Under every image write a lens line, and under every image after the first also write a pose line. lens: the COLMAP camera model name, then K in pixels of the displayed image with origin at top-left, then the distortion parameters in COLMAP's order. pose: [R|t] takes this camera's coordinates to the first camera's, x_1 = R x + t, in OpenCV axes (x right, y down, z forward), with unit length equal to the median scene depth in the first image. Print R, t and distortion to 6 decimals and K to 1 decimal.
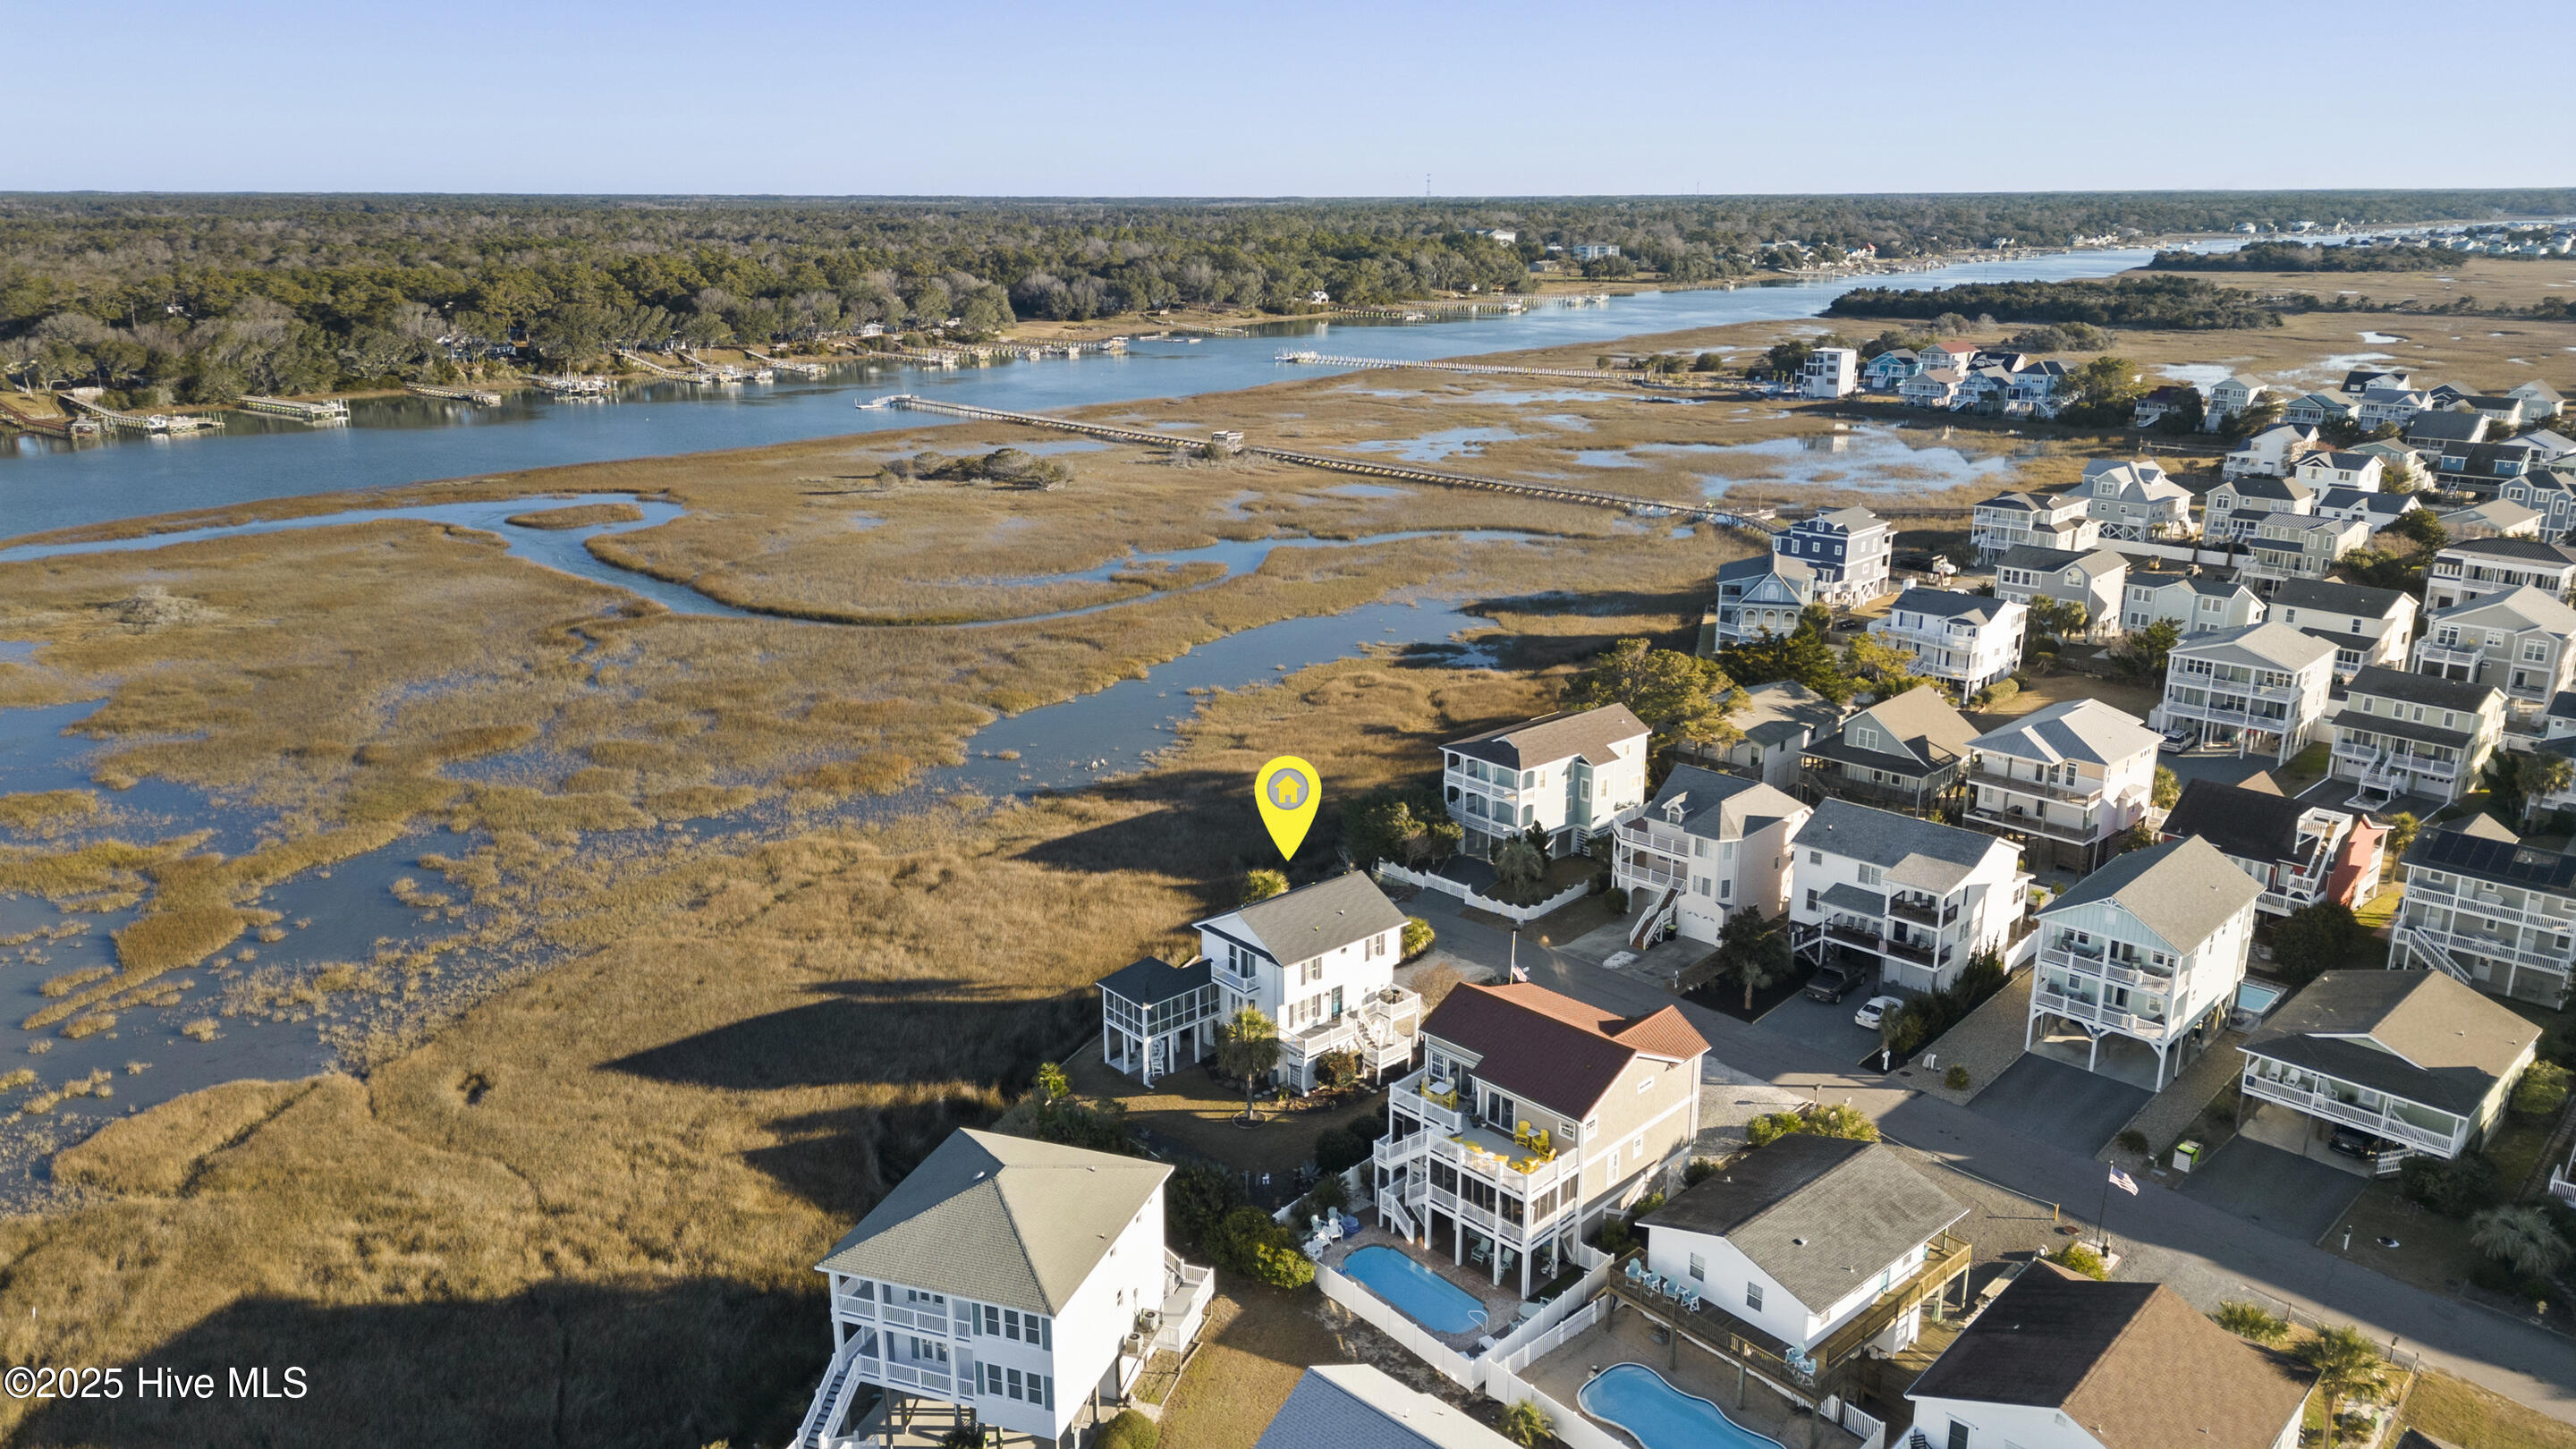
lens RADIAL K [[1809.7, 0, 1288.0], [0, 1809.7, 724.5], [0, 0, 1]] dist [0.096440, -0.097775]
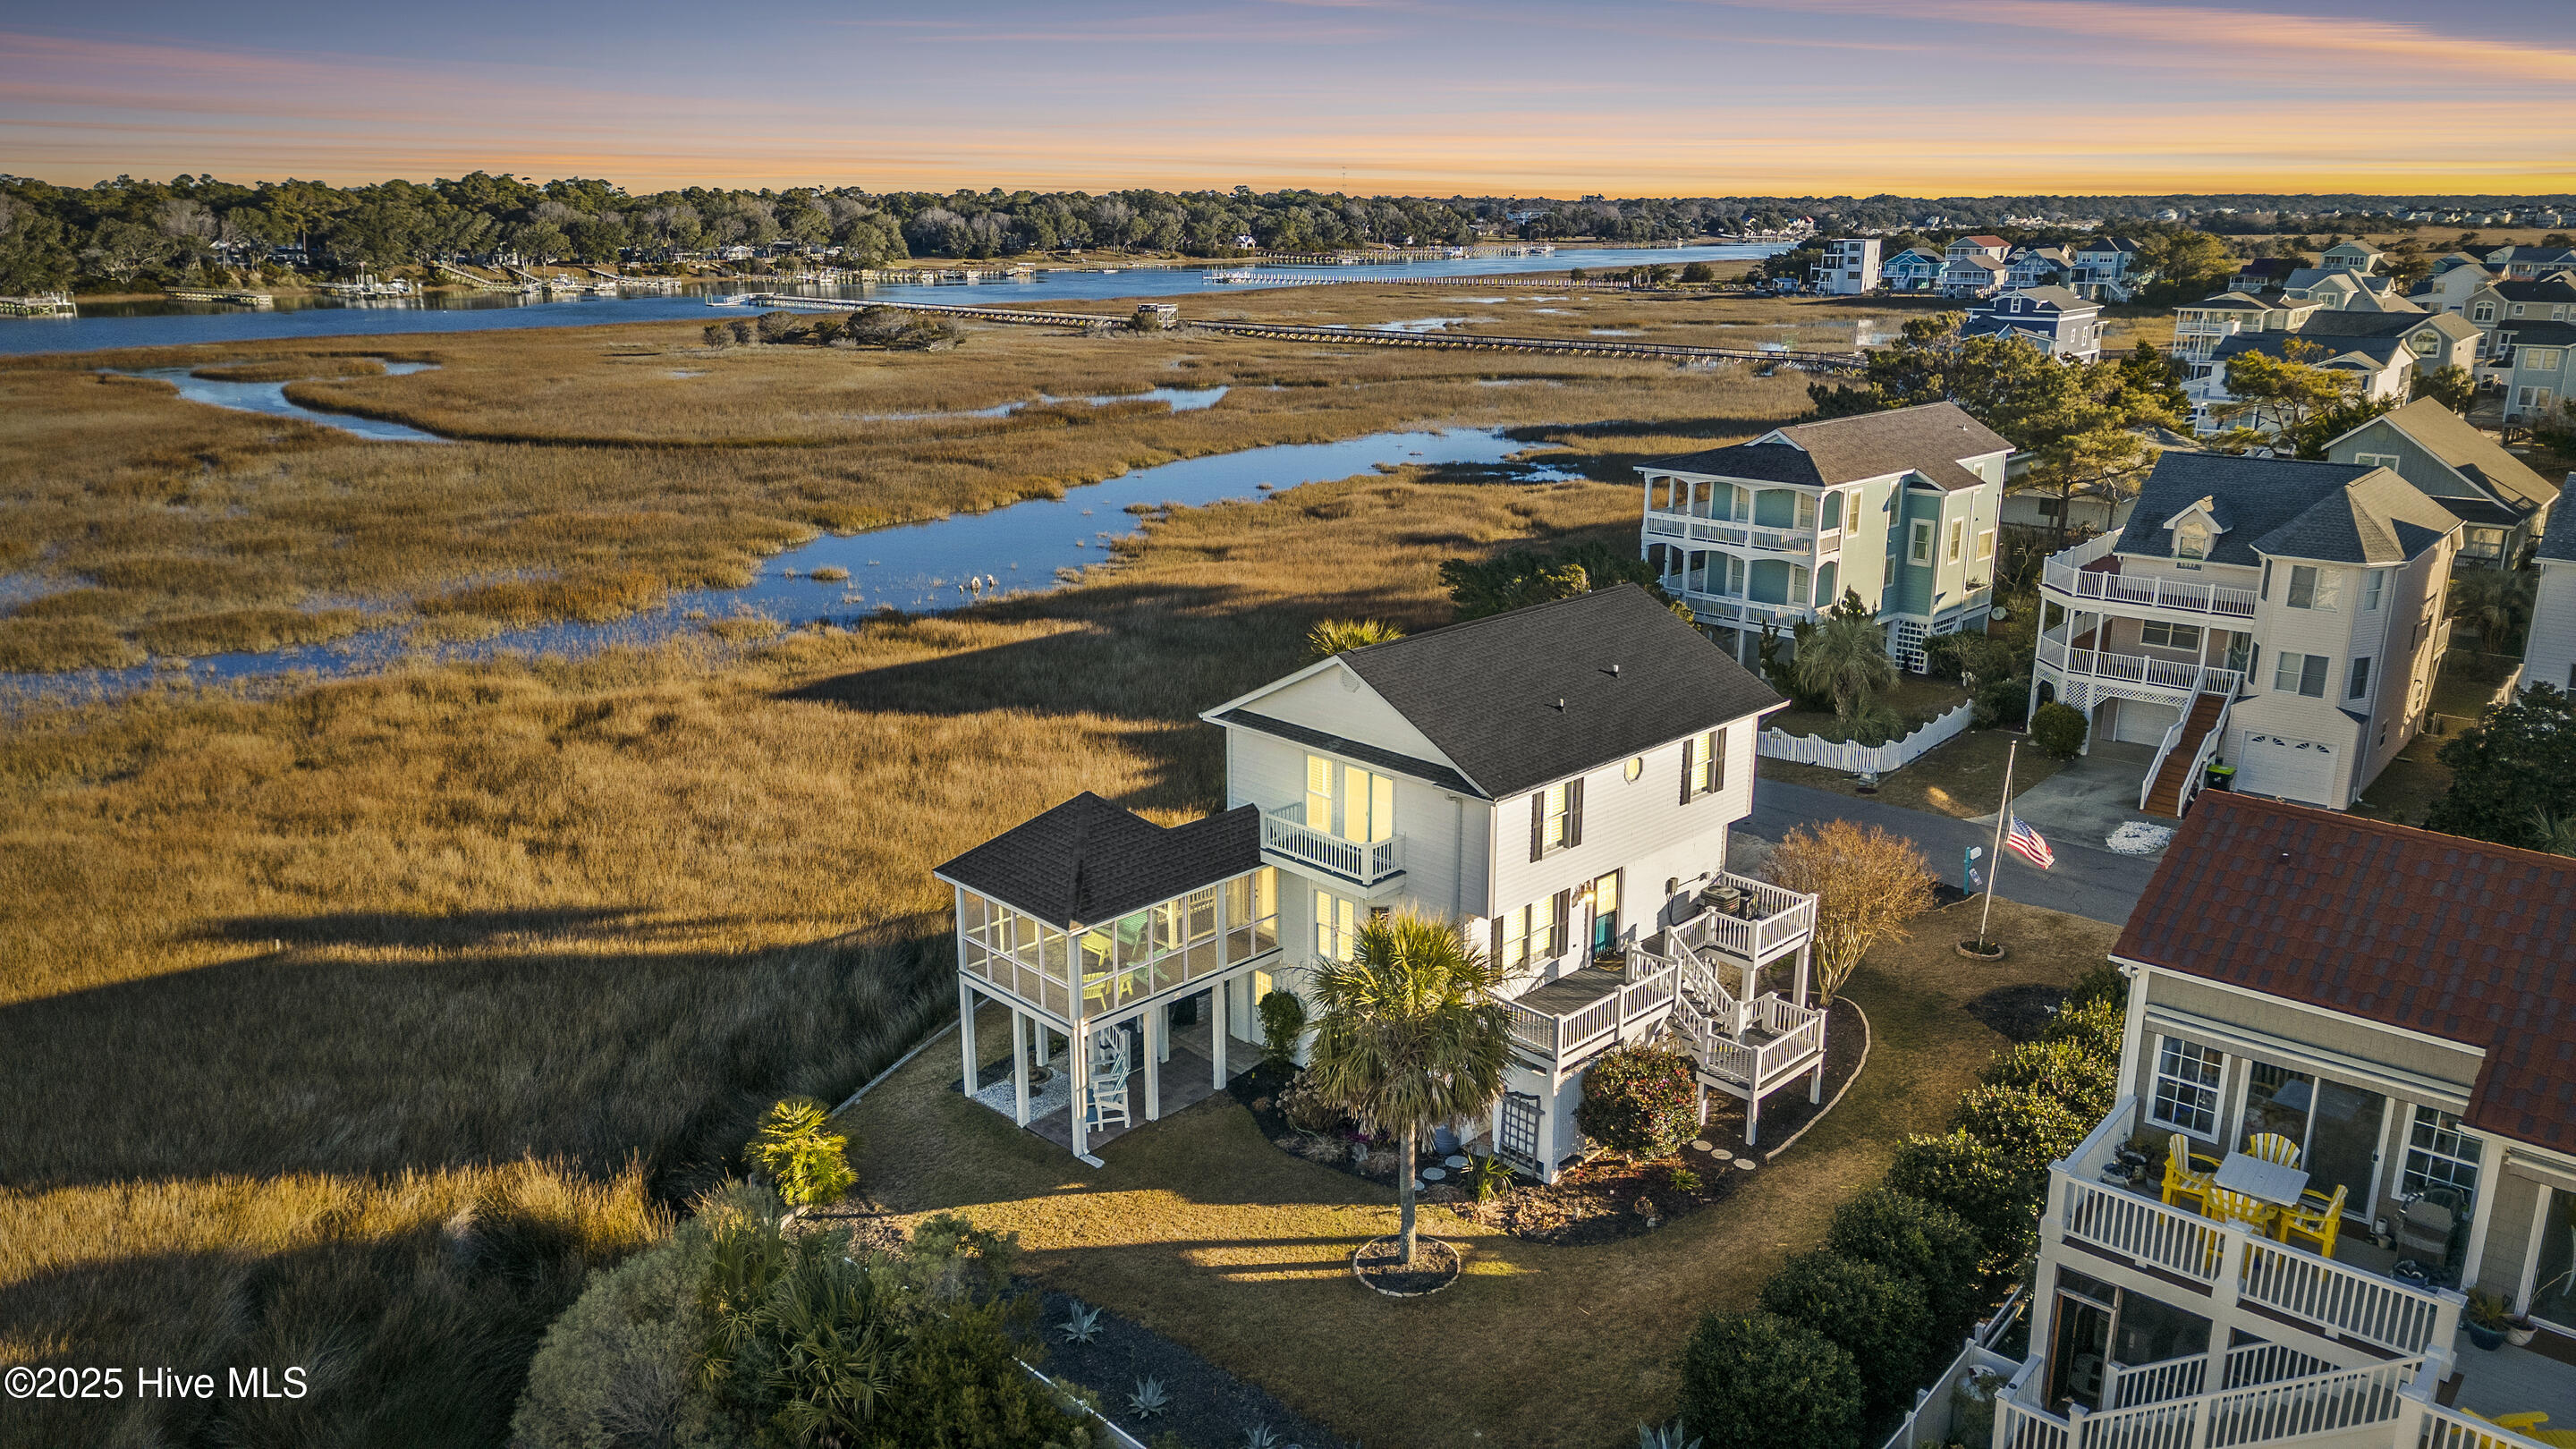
lens RADIAL K [[1831.3, 0, 1334.7], [0, 1831.3, 726.8], [0, 0, 1]] dist [0.057470, -0.041349]
pose [[0.997432, -0.008505, 0.071107, -0.025130], [0.008717, 0.999958, -0.002666, 0.054776], [-0.071081, 0.003279, 0.997465, 0.301718]]
